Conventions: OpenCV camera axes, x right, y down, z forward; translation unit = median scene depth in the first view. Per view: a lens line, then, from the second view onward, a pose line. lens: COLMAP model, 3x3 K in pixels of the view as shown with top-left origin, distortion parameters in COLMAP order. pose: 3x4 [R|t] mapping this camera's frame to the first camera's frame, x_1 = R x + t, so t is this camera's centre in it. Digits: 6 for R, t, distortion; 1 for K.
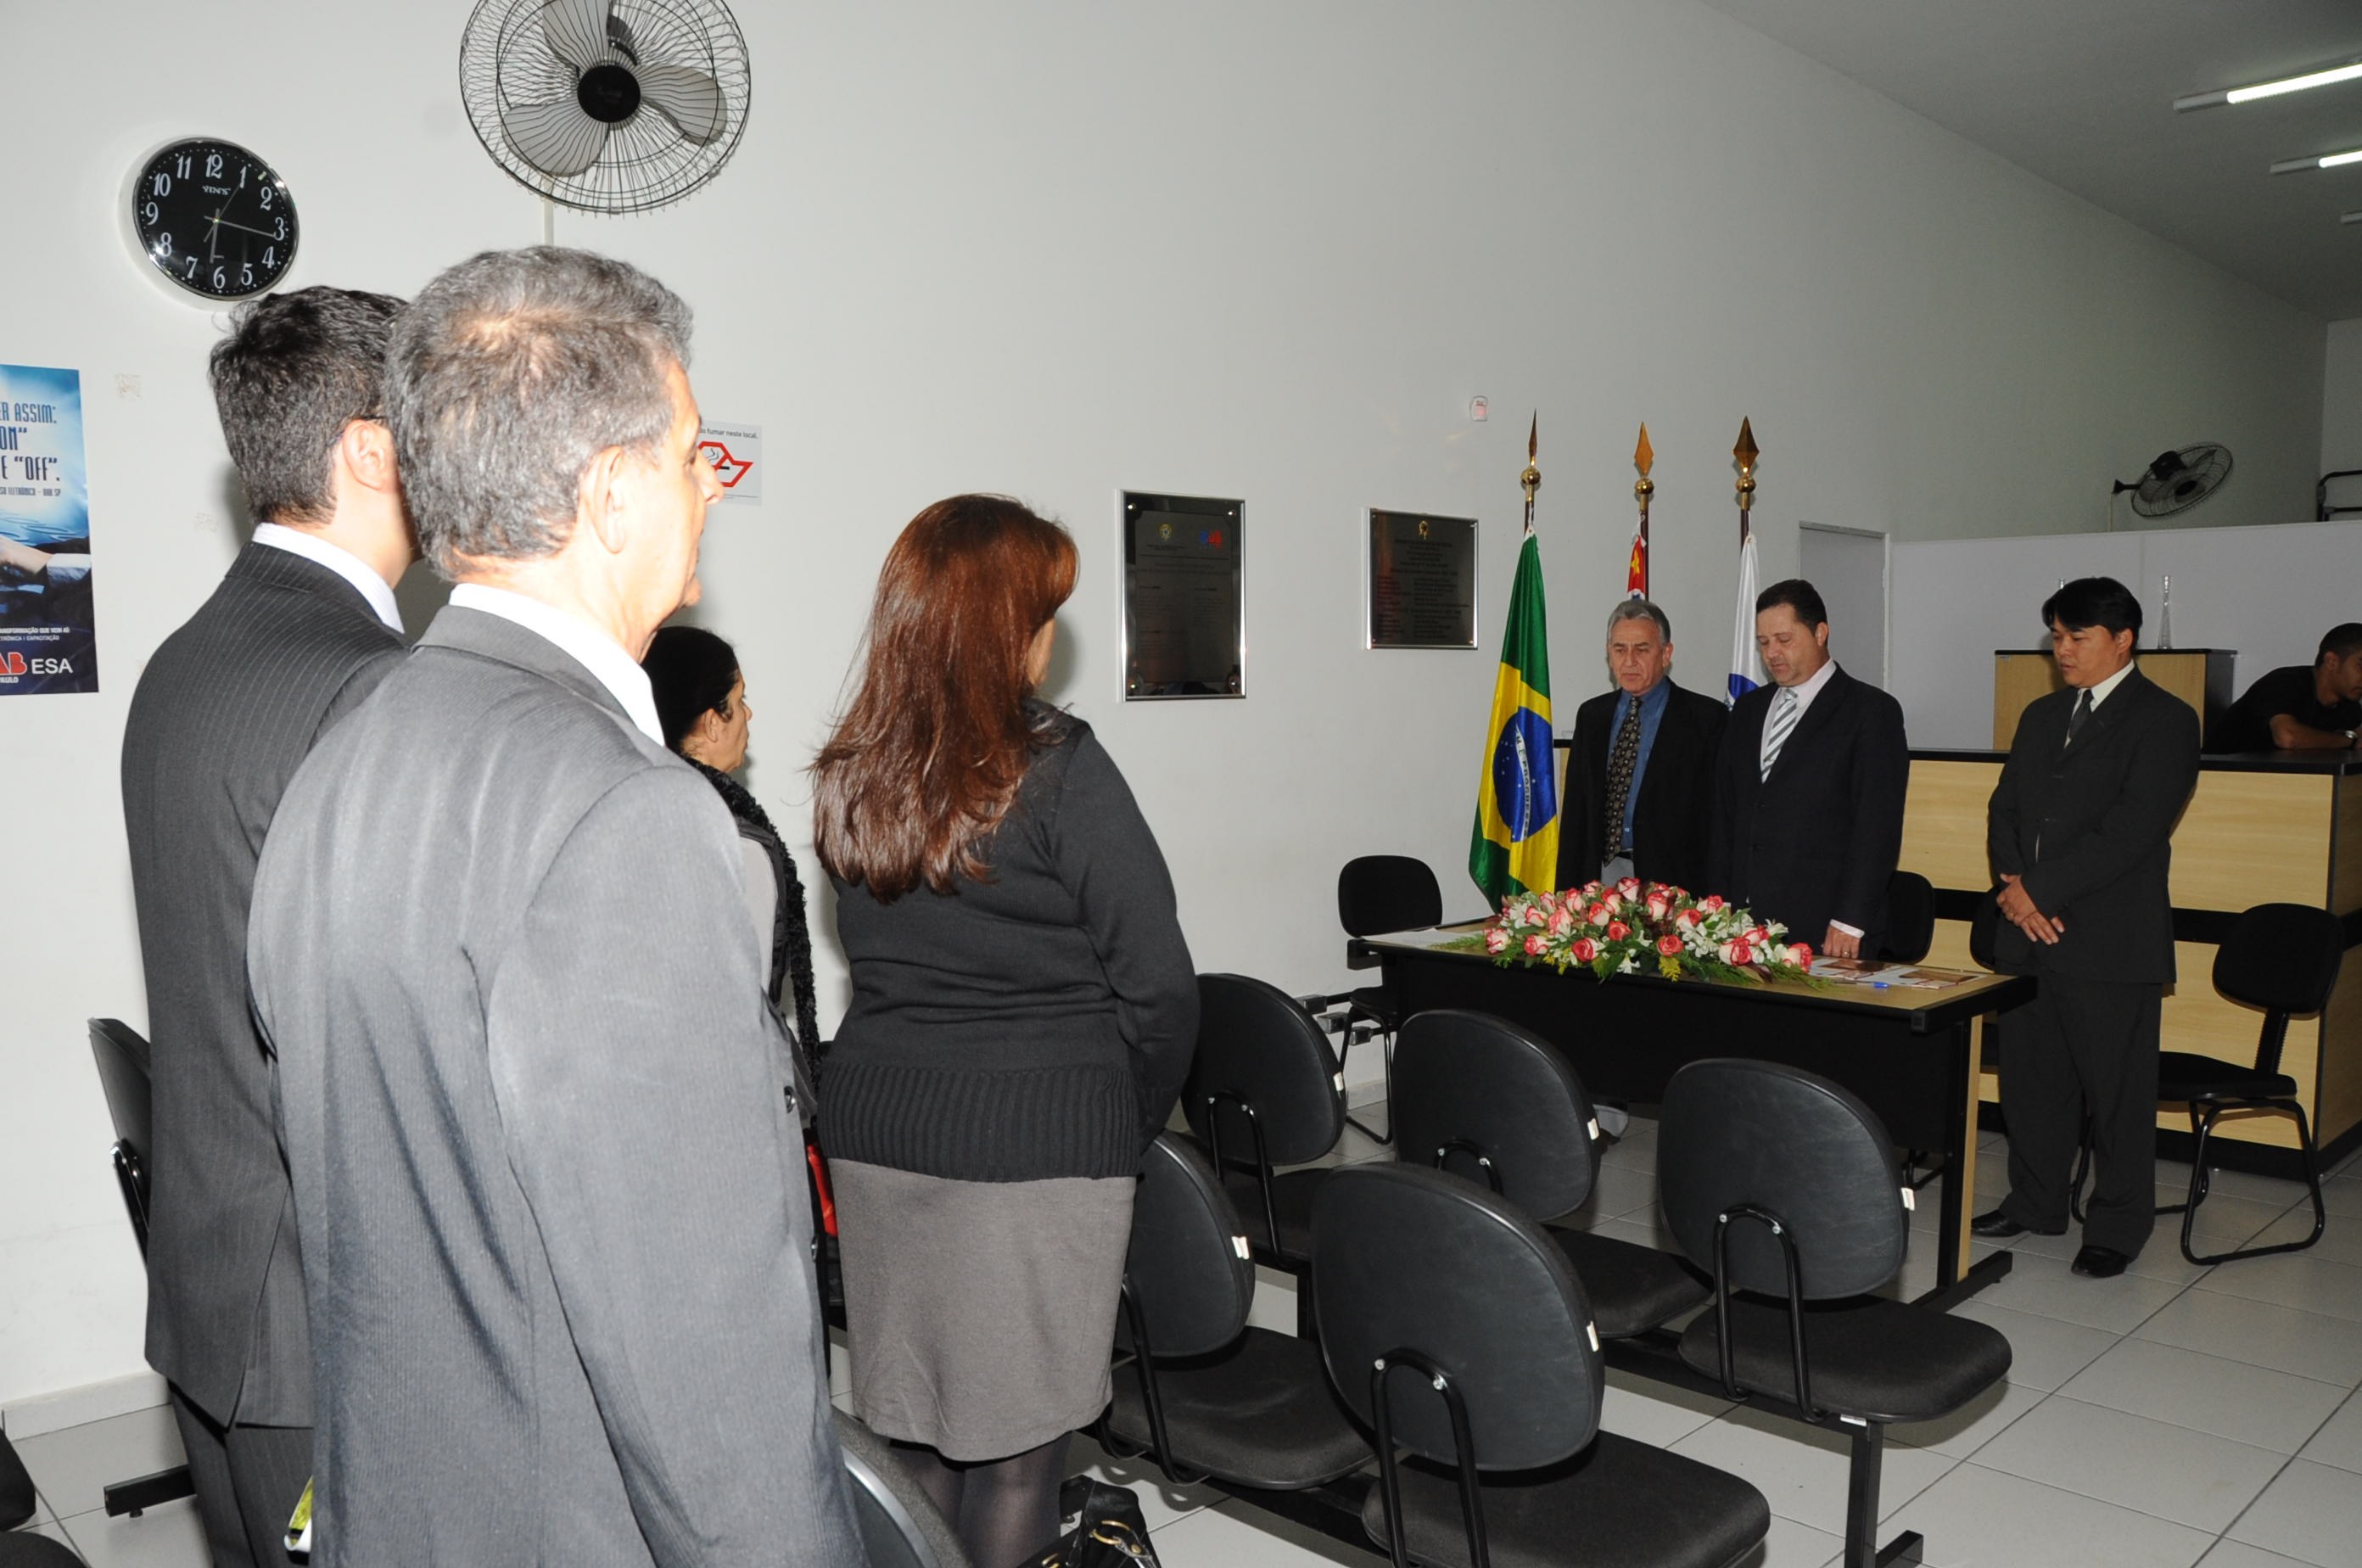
lens RADIAL K [[1830.4, 0, 1133.6], [0, 1830.4, 833.5], [0, 0, 1]] dist [-0.112409, 0.049742]
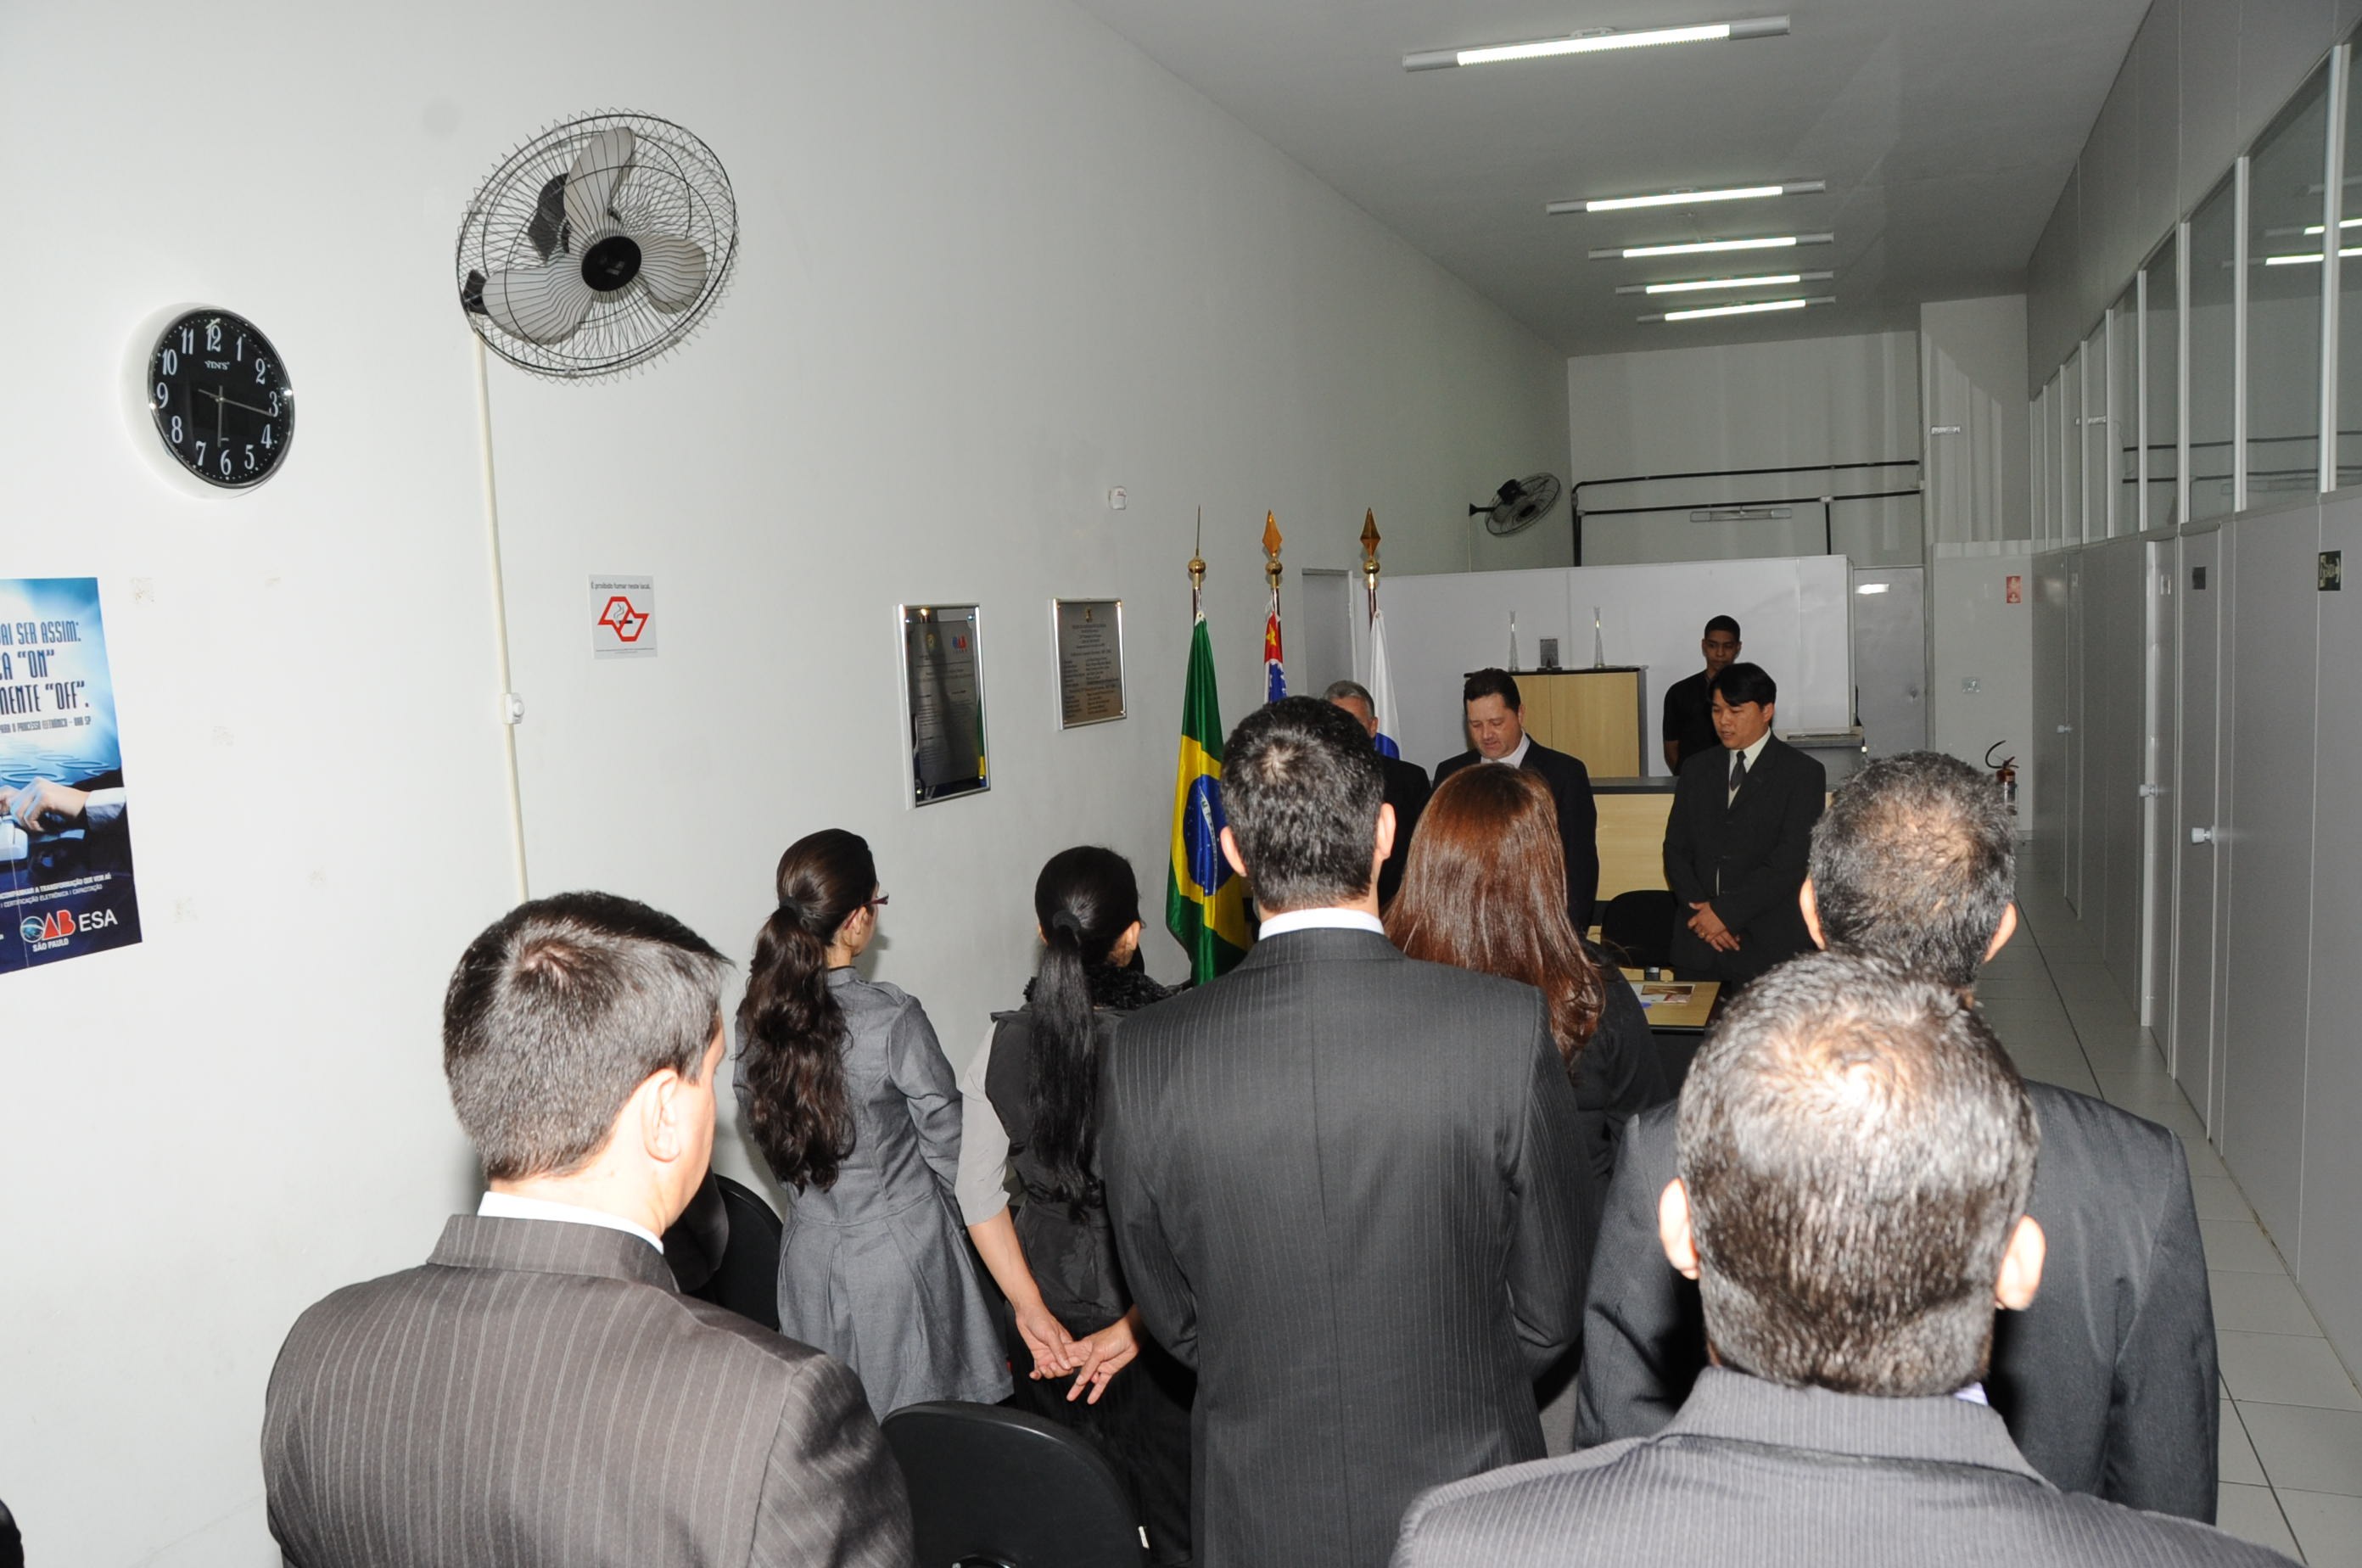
lens RADIAL K [[1830.4, 0, 1199.0], [0, 1830.4, 828.8], [0, 0, 1]] dist [-0.112409, 0.049742]
pose [[0.905459, -0.082620, 0.416315, -0.456787], [0.081052, 0.996479, 0.021475, -0.108848], [-0.416623, 0.014298, 0.908967, -0.015767]]
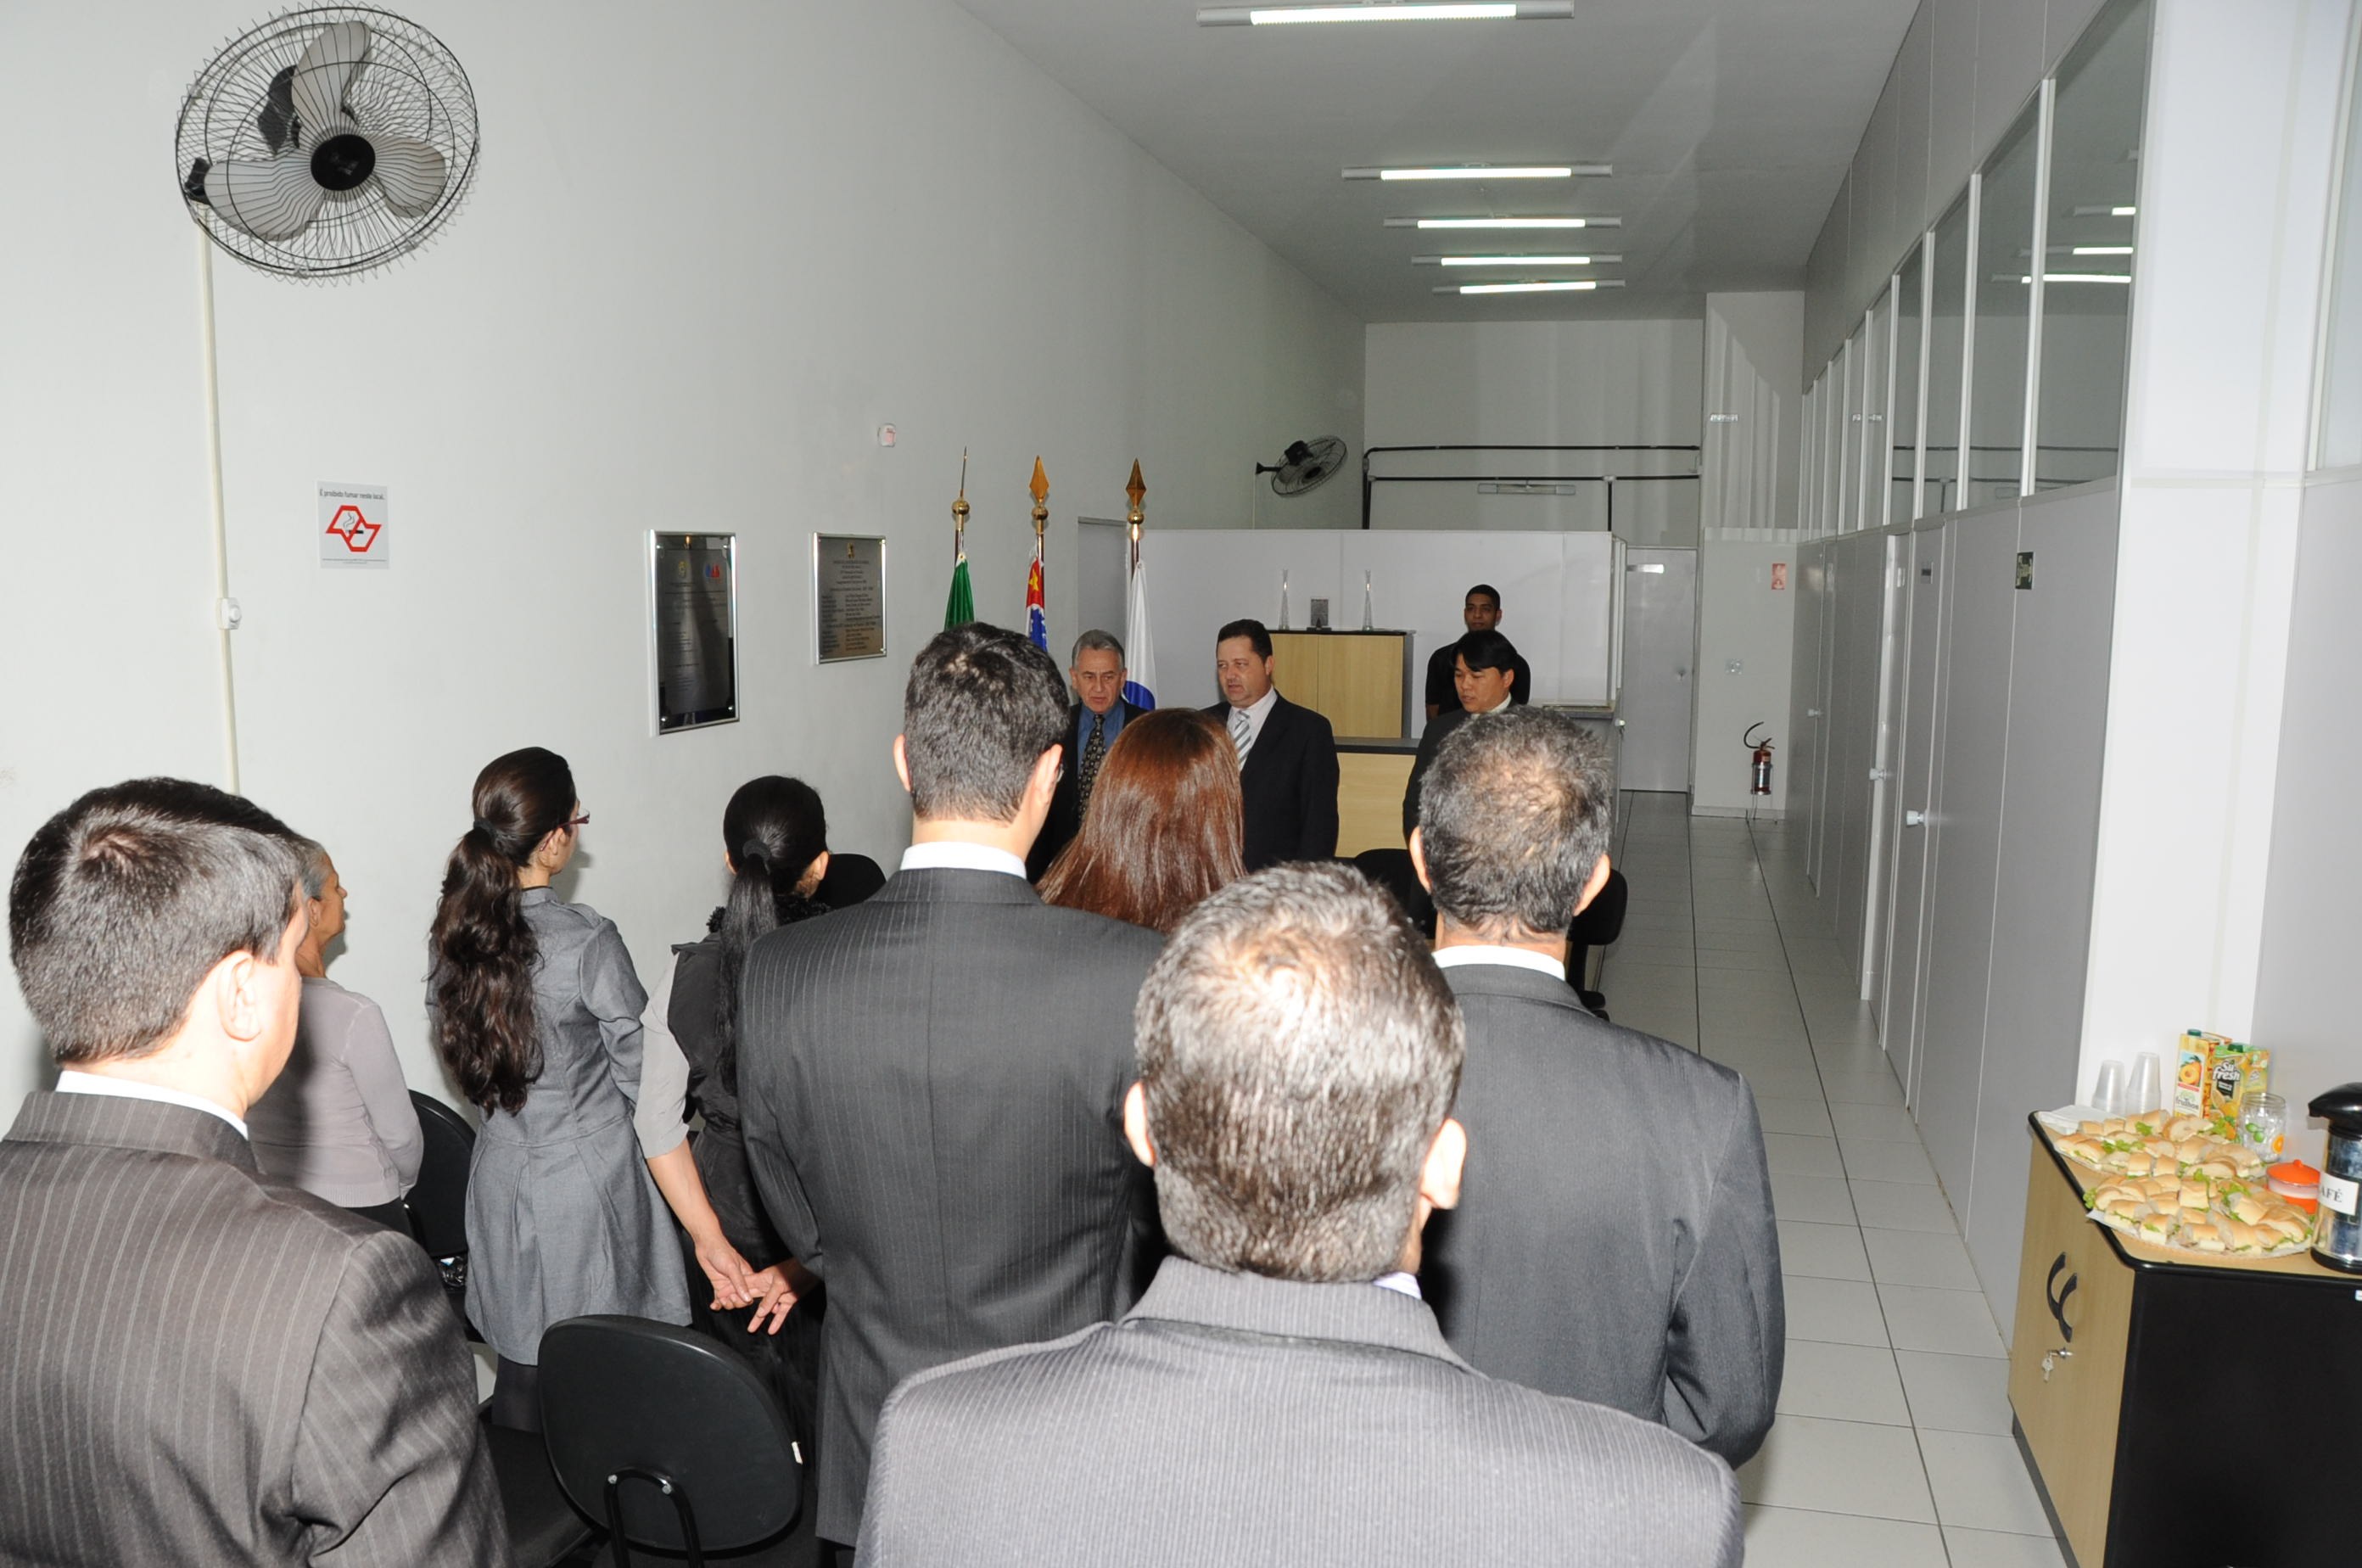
lens RADIAL K [[1830.4, 0, 1198.3], [0, 1830.4, 820.3], [0, 0, 1]] dist [-0.112409, 0.049742]
pose [[0.854727, -0.057405, 0.515893, -0.427614], [0.037017, 0.998077, 0.049729, -0.101019], [-0.517755, -0.023408, 0.855208, -0.045910]]
